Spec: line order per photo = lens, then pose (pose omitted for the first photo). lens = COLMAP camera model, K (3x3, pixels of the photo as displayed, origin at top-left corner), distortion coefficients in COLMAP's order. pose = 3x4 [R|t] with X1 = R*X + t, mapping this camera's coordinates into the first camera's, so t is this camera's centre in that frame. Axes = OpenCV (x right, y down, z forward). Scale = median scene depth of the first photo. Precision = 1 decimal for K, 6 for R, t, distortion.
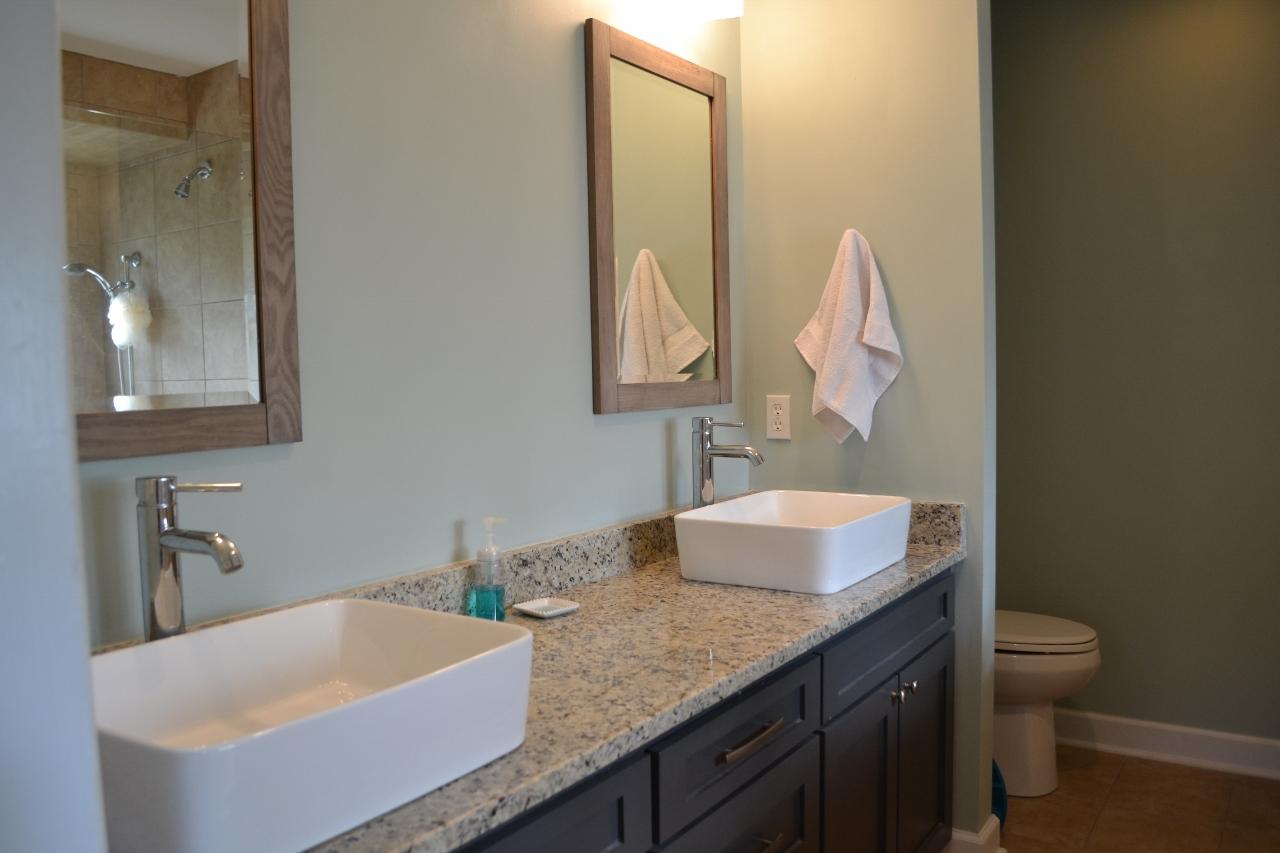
lens RADIAL K [[1028.4, 0, 640.0], [0, 1028.4, 426.5], [0, 0, 1]] dist [-0.031598, -0.000960]
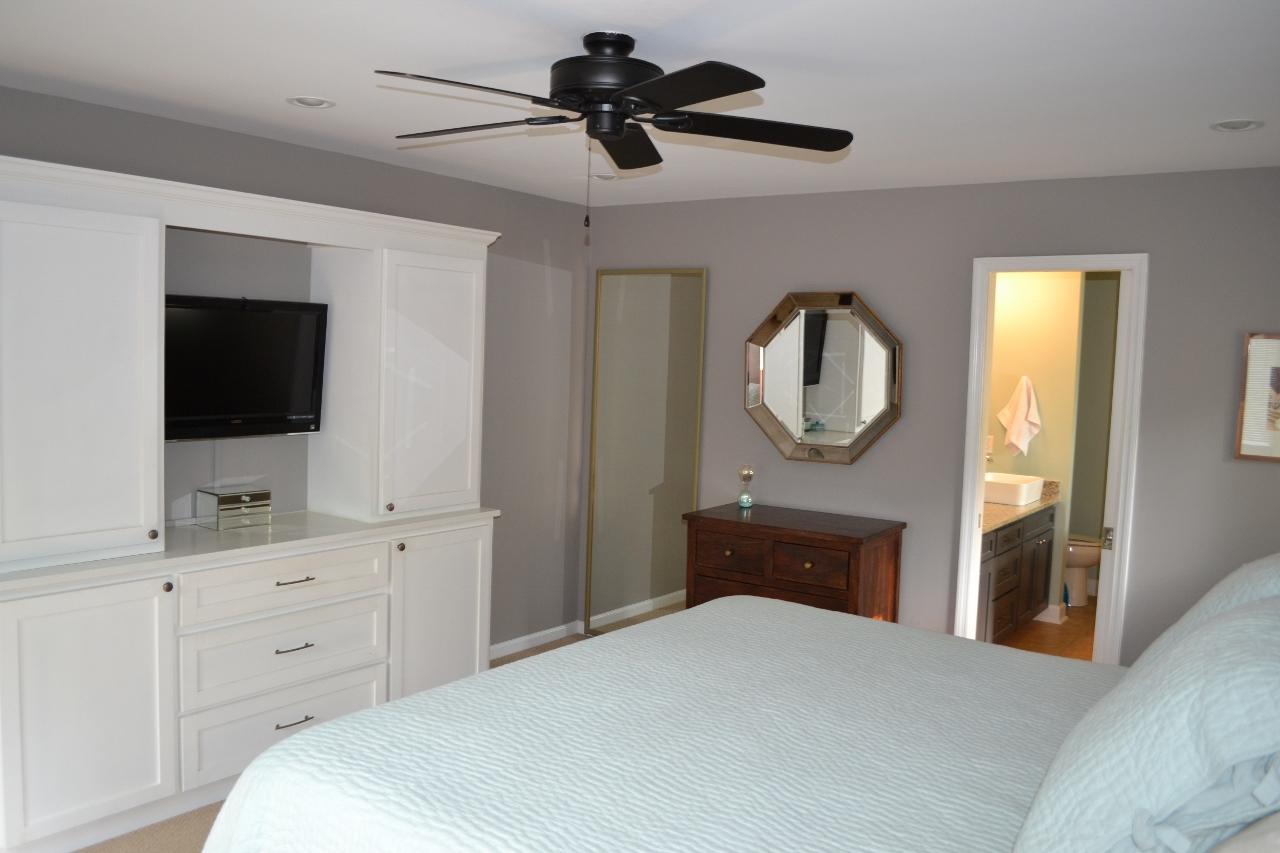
lens RADIAL K [[1028.4, 0, 640.0], [0, 1028.4, 426.5], [0, 0, 1]] dist [-0.031598, -0.000960]
pose [[0.997555, 0.063163, -0.029910, -0.718657], [-0.062528, 0.997807, 0.021712, -0.058849], [0.031216, -0.019789, 0.999317, -1.724547]]
